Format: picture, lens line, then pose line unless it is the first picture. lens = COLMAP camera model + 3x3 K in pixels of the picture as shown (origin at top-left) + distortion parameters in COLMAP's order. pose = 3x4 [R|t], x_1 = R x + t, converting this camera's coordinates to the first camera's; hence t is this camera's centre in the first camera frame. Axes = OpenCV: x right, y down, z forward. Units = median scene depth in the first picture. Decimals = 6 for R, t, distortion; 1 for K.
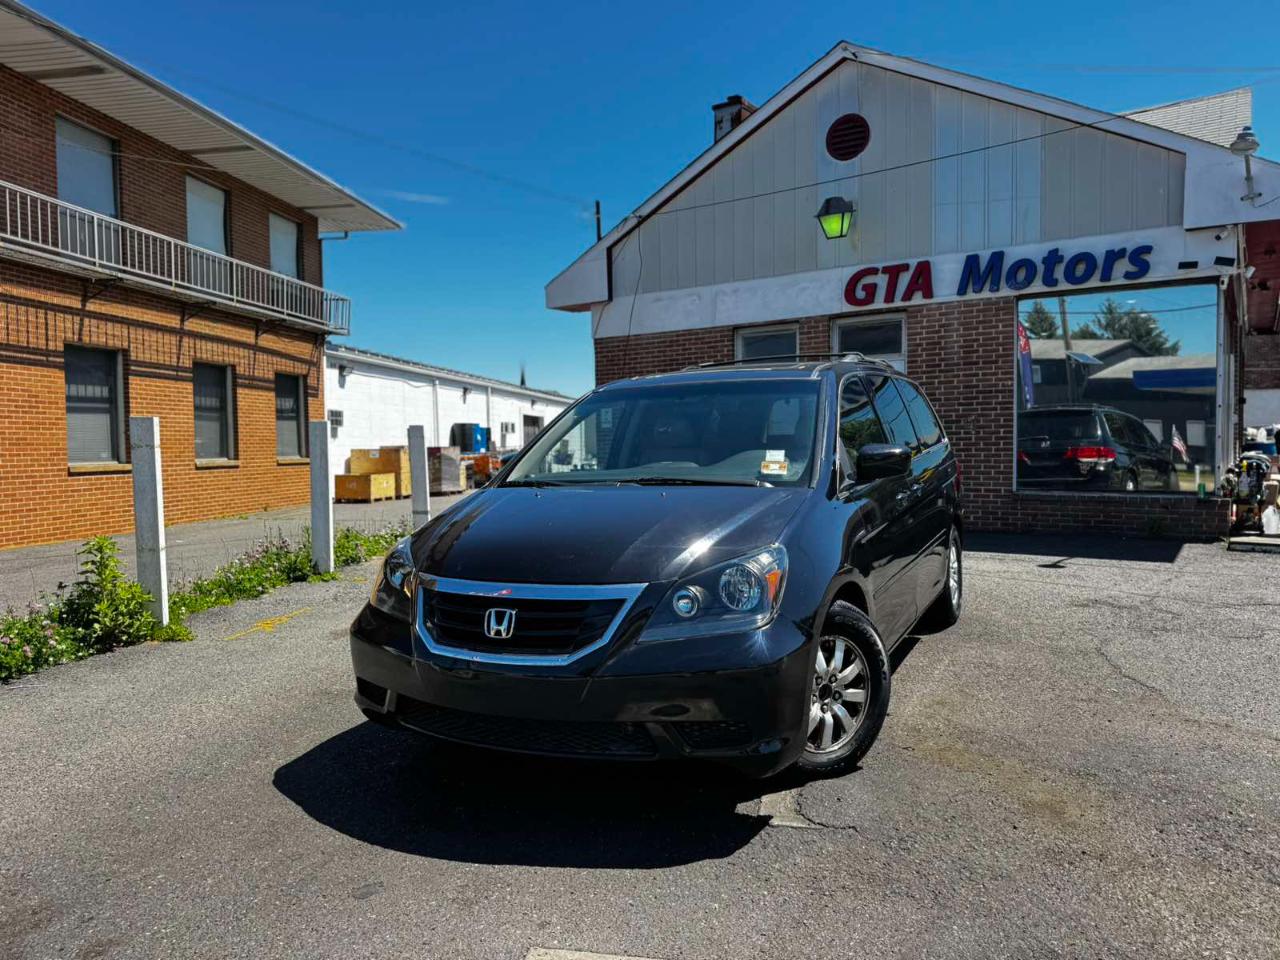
lens RADIAL K [[911.5, 0, 640.9], [0, 911.5, 483.9], [0, 0, 1]] dist [0.028751, -0.043209]
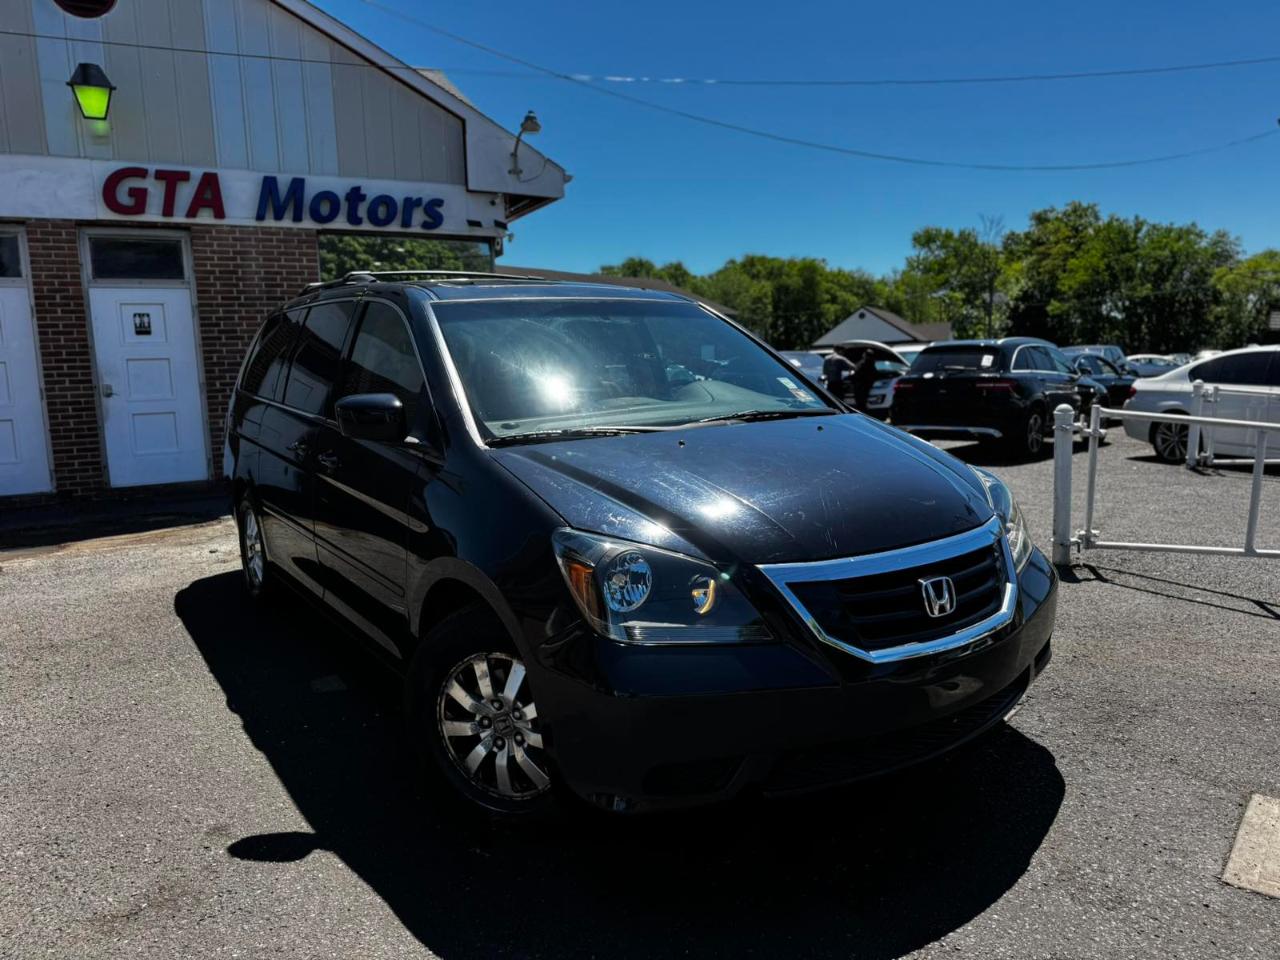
lens RADIAL K [[911.5, 0, 640.9], [0, 911.5, 483.9], [0, 0, 1]] dist [0.028751, -0.043209]
pose [[0.472853, -0.109087, 0.874363, -0.274777], [0.063524, 0.993945, 0.089652, -0.007776], [-0.878849, 0.013151, 0.476920, 0.249800]]
